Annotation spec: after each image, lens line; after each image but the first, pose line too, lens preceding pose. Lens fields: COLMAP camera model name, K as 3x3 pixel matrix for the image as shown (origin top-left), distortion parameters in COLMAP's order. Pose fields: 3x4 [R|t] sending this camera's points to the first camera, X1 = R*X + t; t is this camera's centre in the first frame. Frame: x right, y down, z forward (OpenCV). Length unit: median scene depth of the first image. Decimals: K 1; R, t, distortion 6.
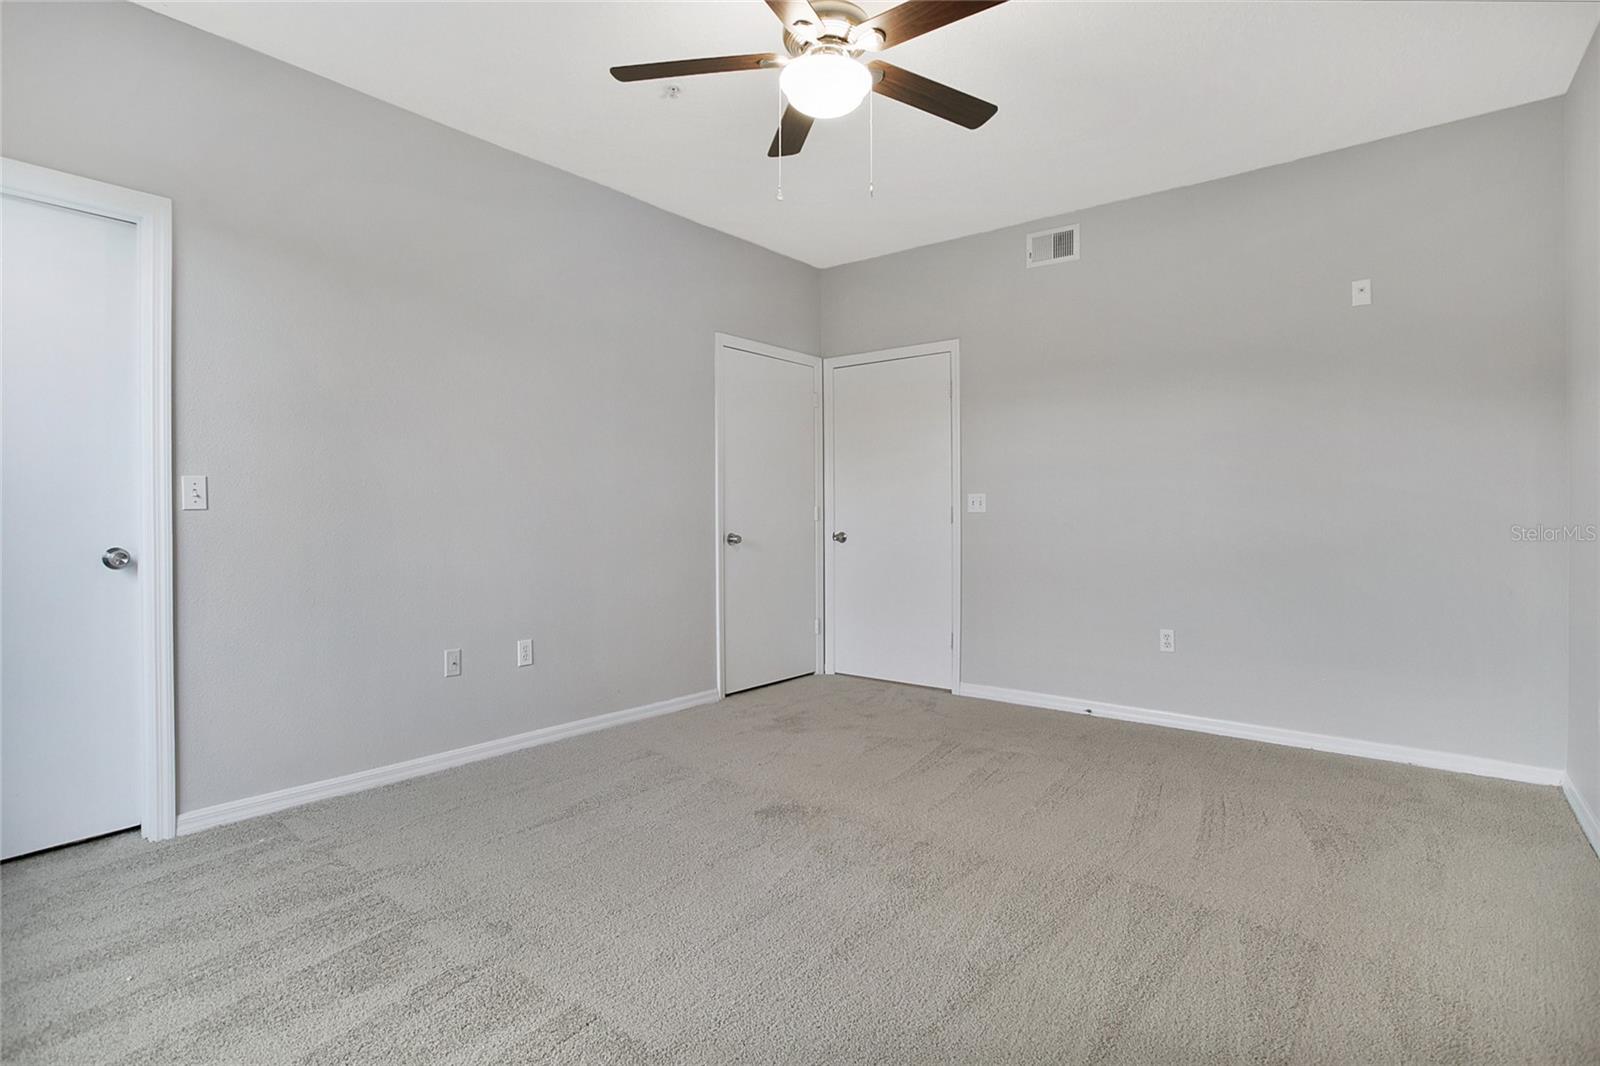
lens RADIAL K [[821.5, 0, 800.1], [0, 821.5, 523.5], [0, 0, 1]] dist [-0.092379, 0.051982]
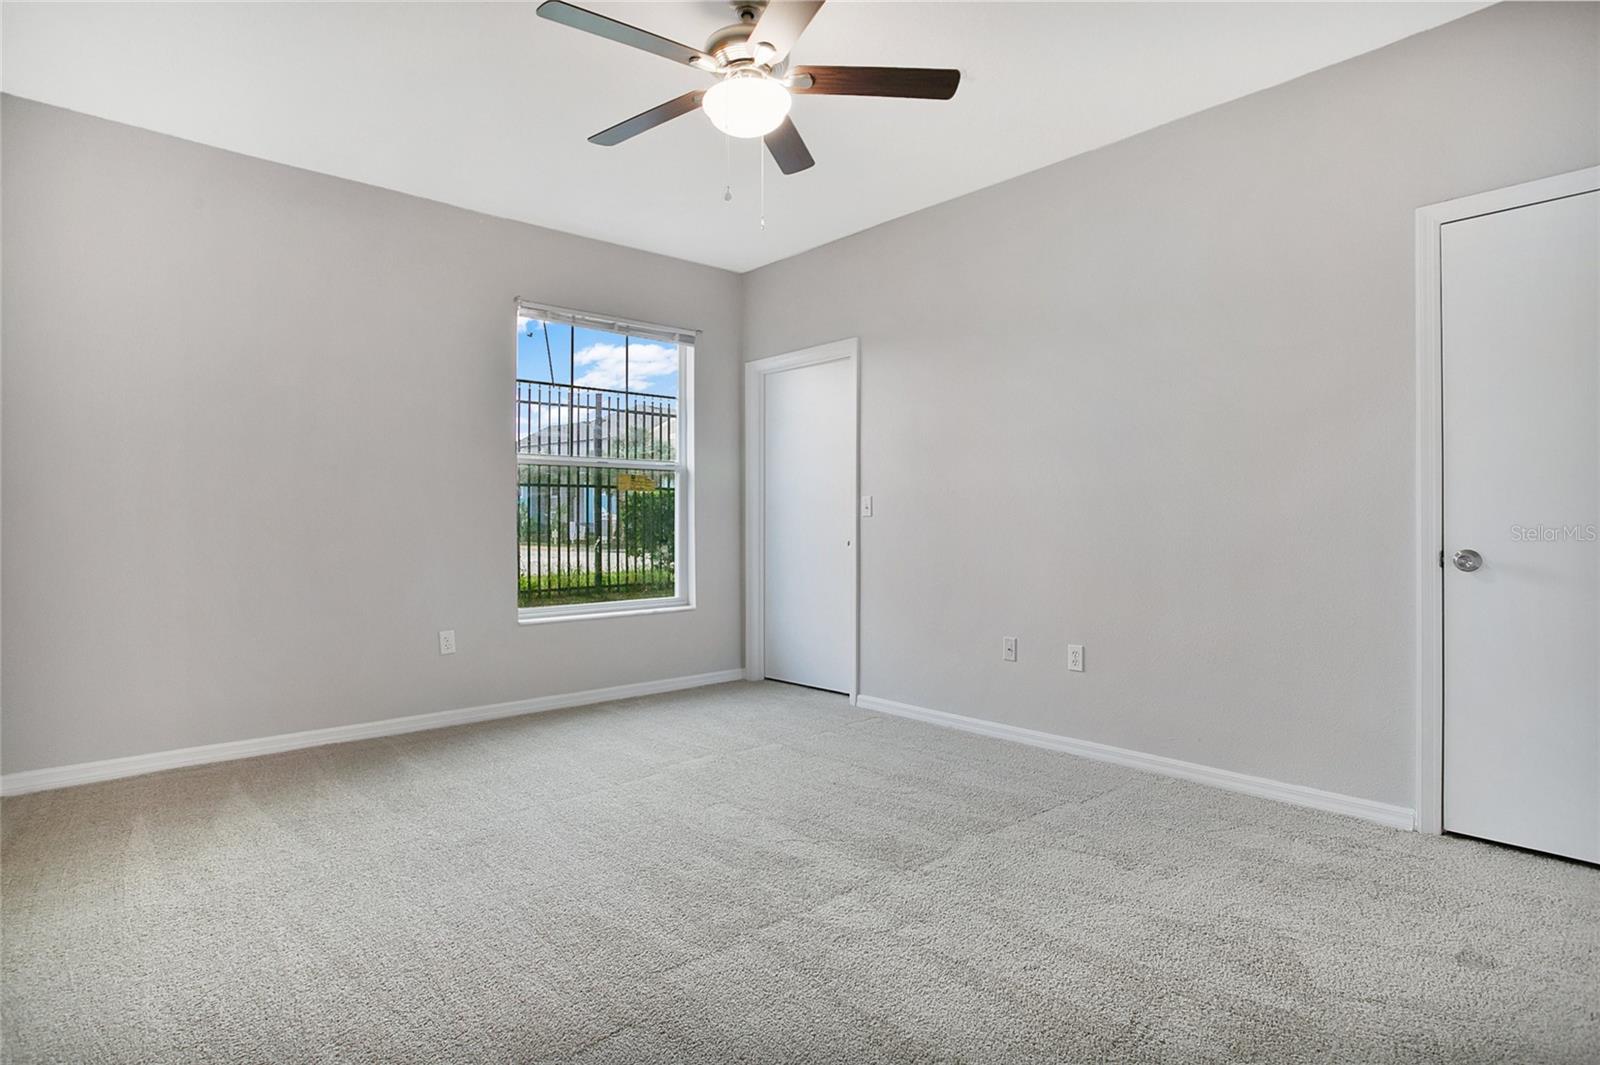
lens RADIAL K [[821.5, 0, 800.1], [0, 821.5, 523.0], [0, 0, 1]] dist [-0.092379, 0.051982]
pose [[-0.165518, -0.000124, -0.986207, 0.684443], [-0.009983, 0.999949, 0.001550, -0.001592], [0.986156, 0.010102, -0.165511, 0.832725]]
